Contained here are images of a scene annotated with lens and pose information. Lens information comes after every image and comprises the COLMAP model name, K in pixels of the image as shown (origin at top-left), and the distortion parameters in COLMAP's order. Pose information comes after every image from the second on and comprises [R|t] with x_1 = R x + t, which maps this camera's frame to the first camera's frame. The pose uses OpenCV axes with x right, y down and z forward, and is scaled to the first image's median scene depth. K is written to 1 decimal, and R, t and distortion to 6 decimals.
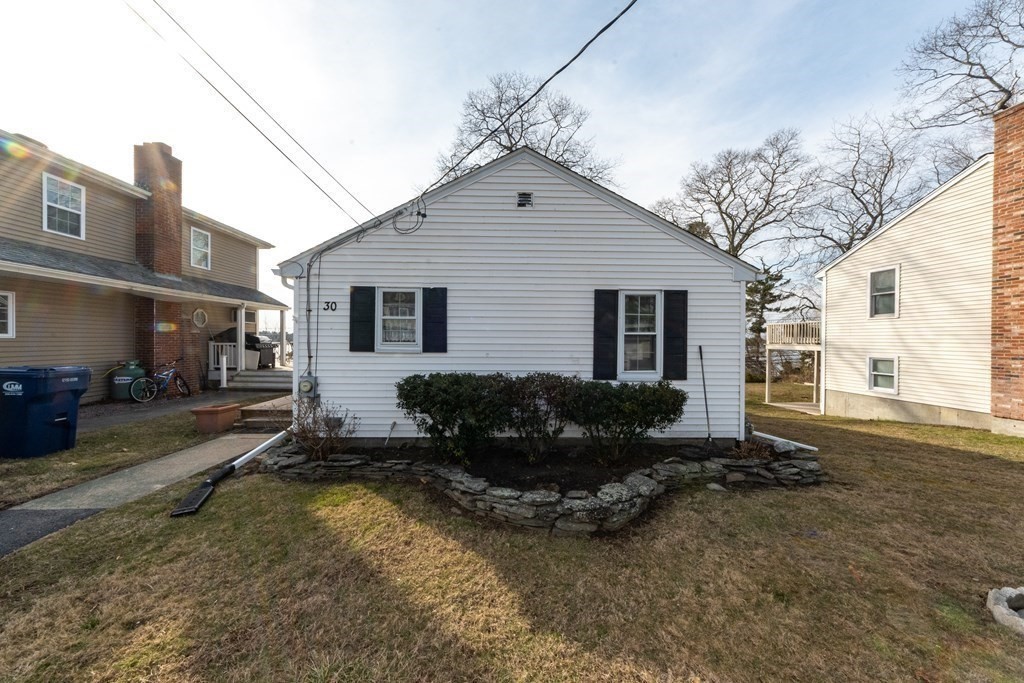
lens RADIAL K [[365.0, 0, 509.0], [0, 365.0, 343.2], [0, 0, 1]] dist [-0.000118, -0.000022]
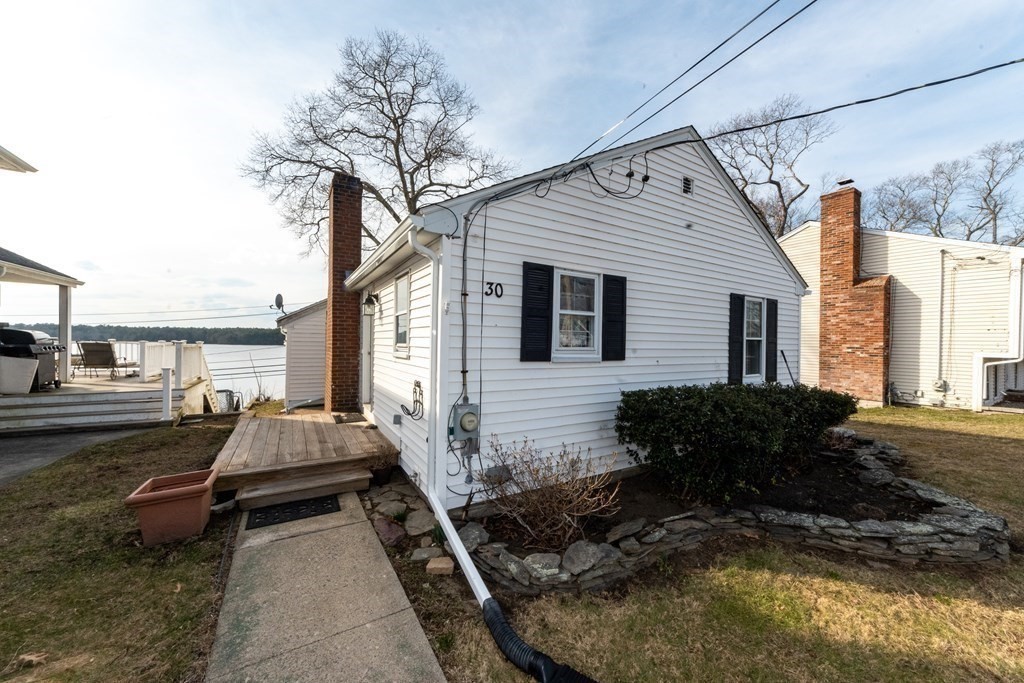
lens RADIAL K [[365.0, 0, 509.0], [0, 365.0, 343.2], [0, 0, 1]] dist [-0.000118, -0.000022]
pose [[0.874436, 0.004587, 0.485118, -0.768623], [-0.004878, 0.999988, -0.000662, -0.009475], [-0.485116, -0.001788, 0.874448, 0.438384]]
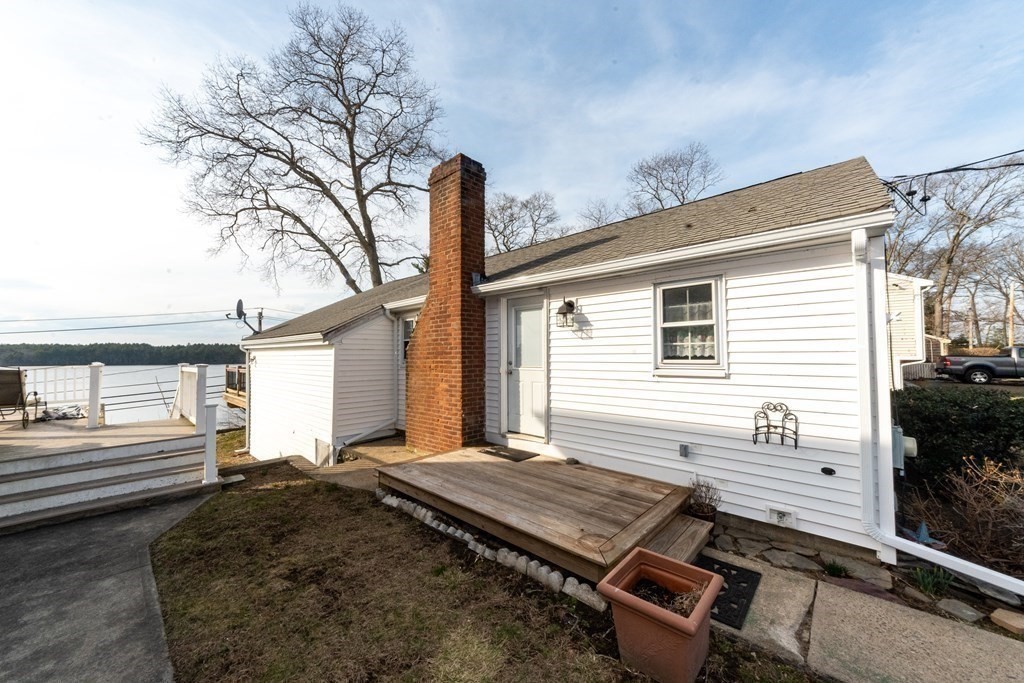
lens RADIAL K [[365.5, 0, 512.0], [0, 365.5, 341.5], [0, 0, 1]] dist [-0.001849, -0.000071]
pose [[0.698994, 0.015341, 0.714963, -1.303178], [0.015736, 0.999198, -0.036824, -0.023011], [-0.714954, 0.036991, 0.698192, 1.006186]]
